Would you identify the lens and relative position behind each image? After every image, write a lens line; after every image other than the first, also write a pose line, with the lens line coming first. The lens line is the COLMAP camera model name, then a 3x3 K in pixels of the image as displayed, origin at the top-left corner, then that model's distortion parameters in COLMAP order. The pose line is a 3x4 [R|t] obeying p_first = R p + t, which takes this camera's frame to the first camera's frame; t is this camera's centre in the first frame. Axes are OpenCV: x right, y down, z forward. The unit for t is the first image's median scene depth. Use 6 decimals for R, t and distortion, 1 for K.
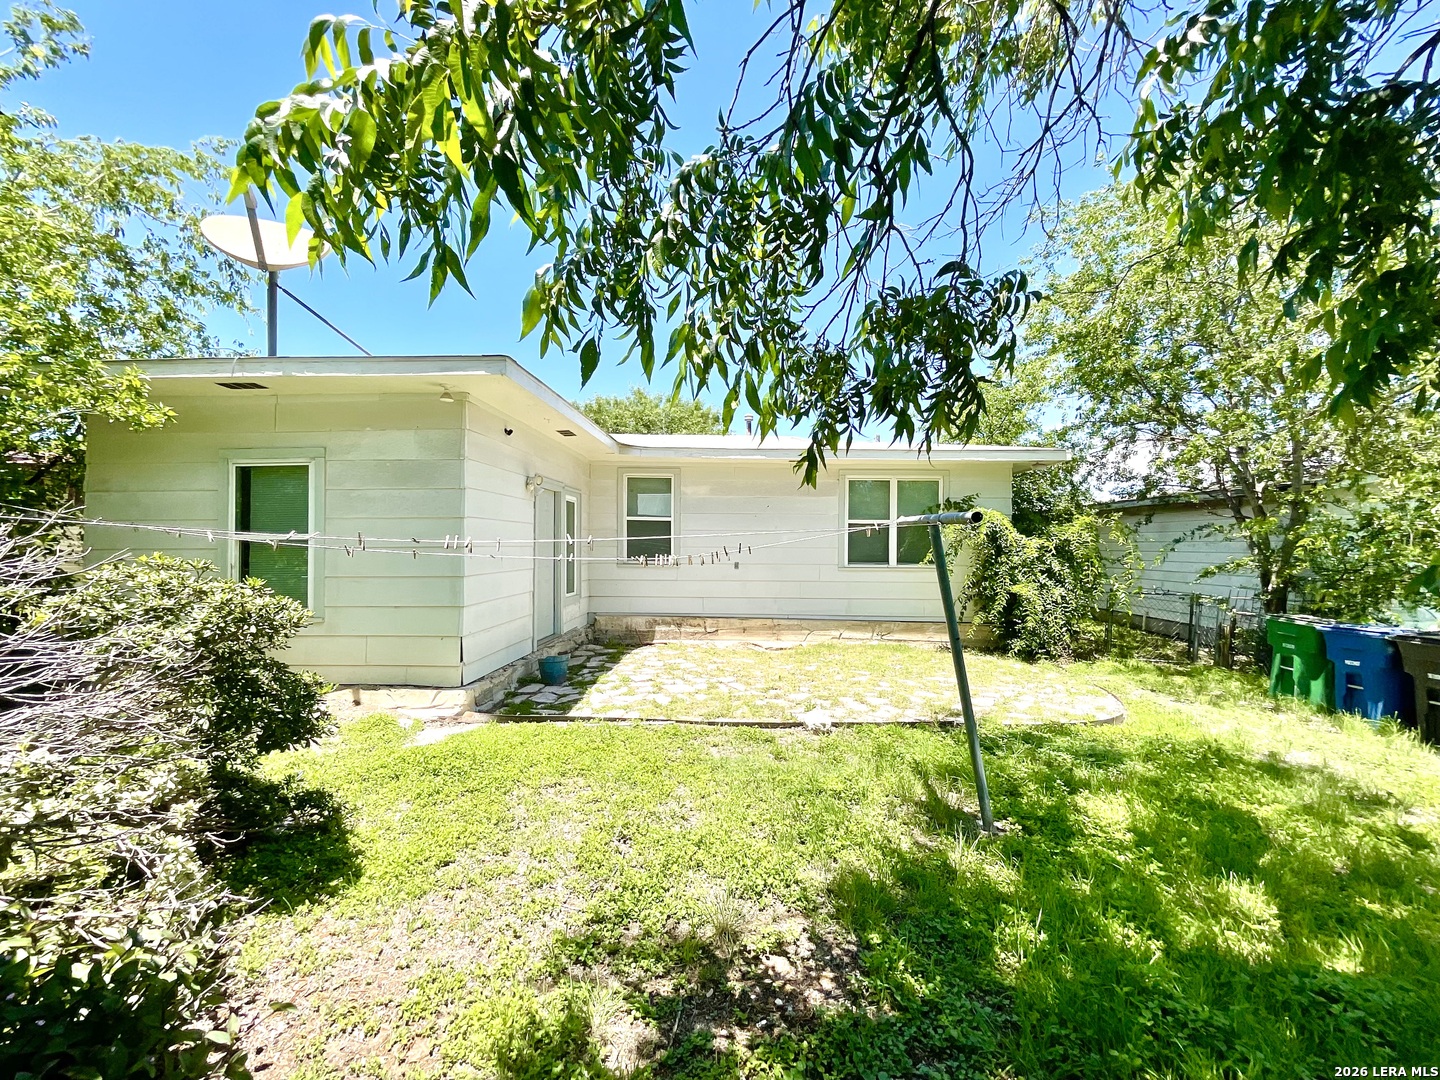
lens RADIAL K [[570.4, 0, 722.5], [0, 570.4, 539.9], [0, 0, 1]] dist [-0.017074, 0.003227]
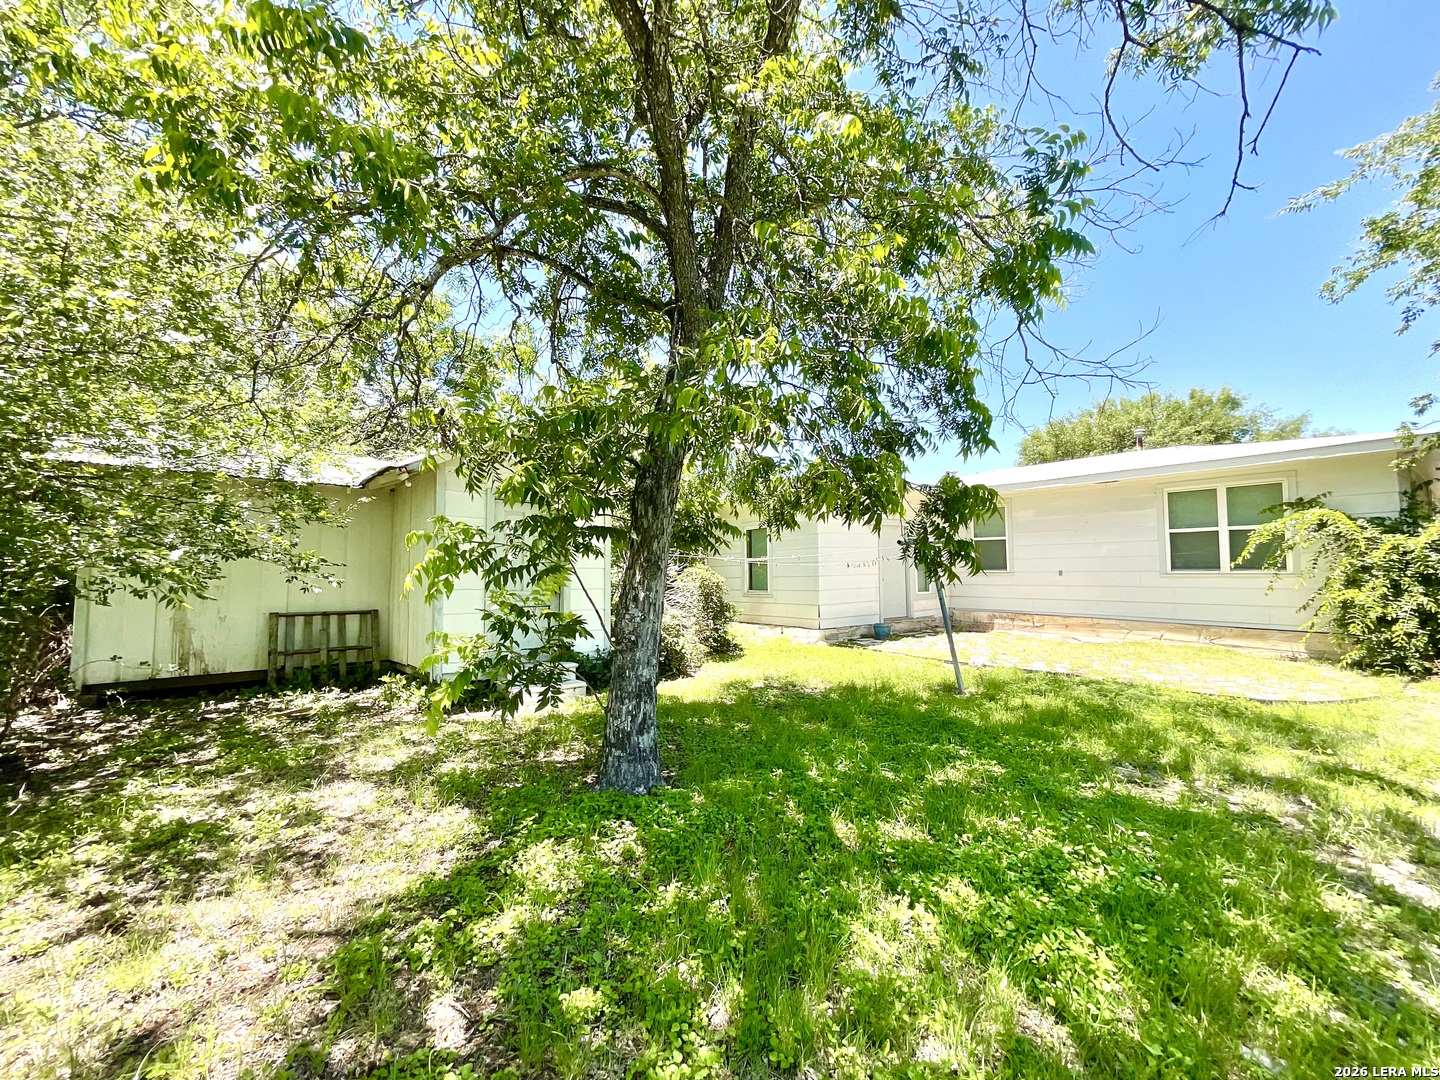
lens RADIAL K [[570.4, 0, 723.7], [0, 570.4, 545.9], [0, 0, 1]] dist [-0.017074, 0.003227]
pose [[0.622970, -0.046919, -0.780837, 0.531646], [0.029335, 0.998899, -0.036618, 0.010196], [0.781696, -0.000094, 0.623660, -0.320351]]
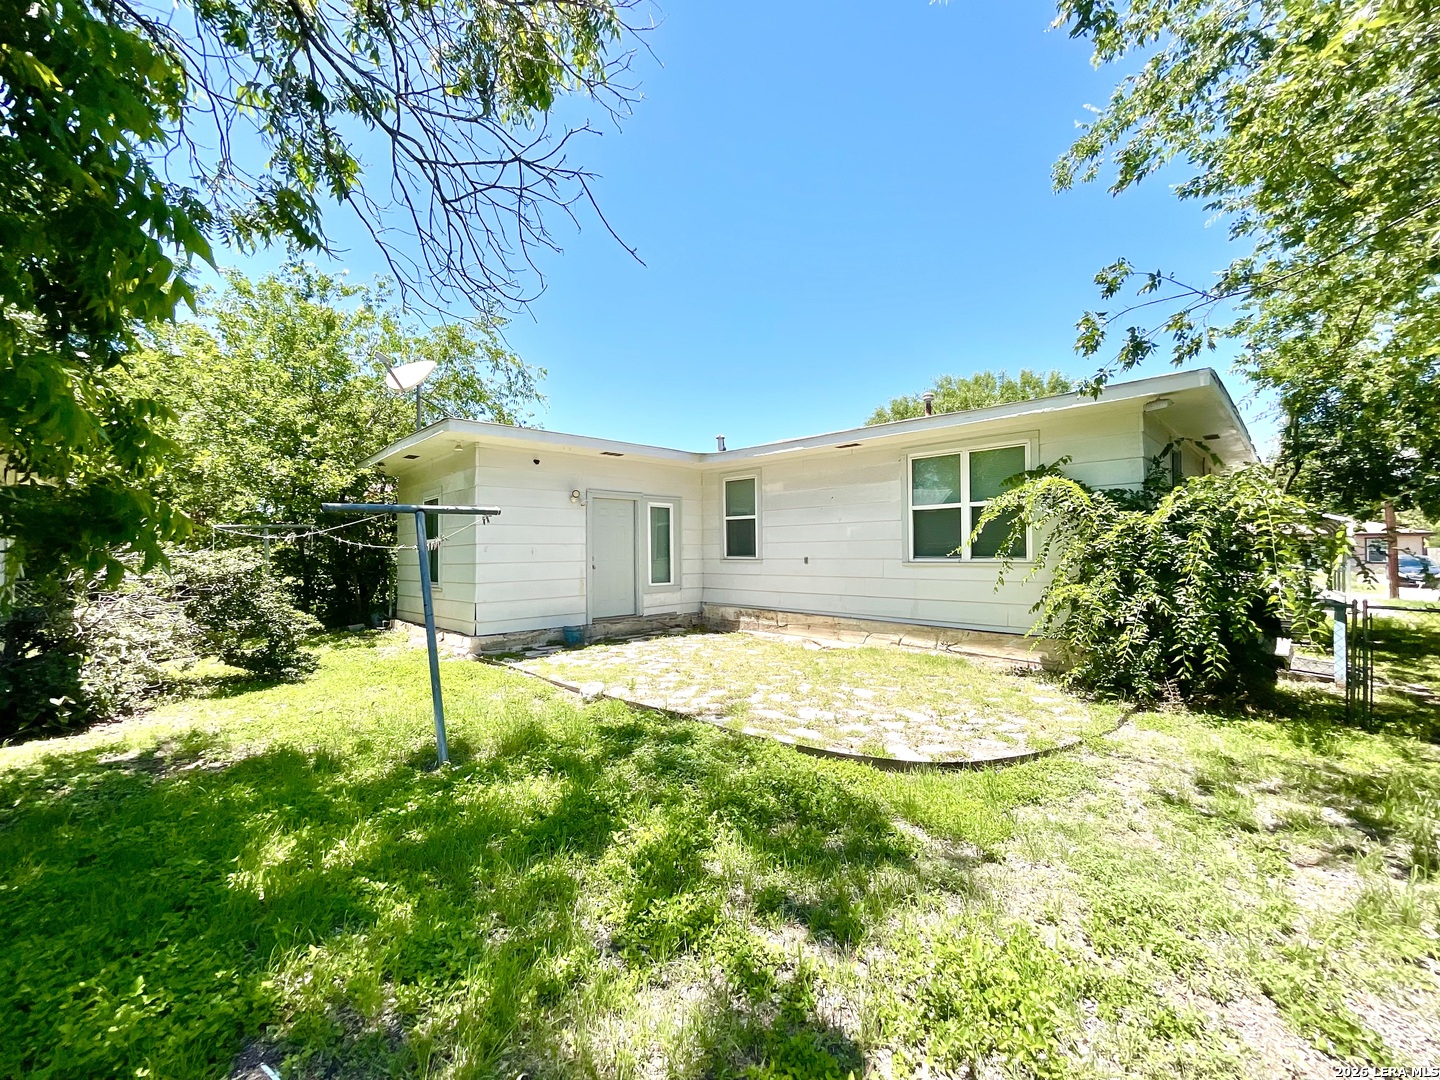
lens RADIAL K [[570.4, 0, 725.1], [0, 570.4, 546.2], [0, 0, 1]] dist [-0.017074, 0.003227]
pose [[0.737663, -0.022054, -0.674809, 0.591854], [0.023667, 0.999697, -0.006800, 0.024037], [0.674755, -0.010954, 0.737961, 0.185890]]
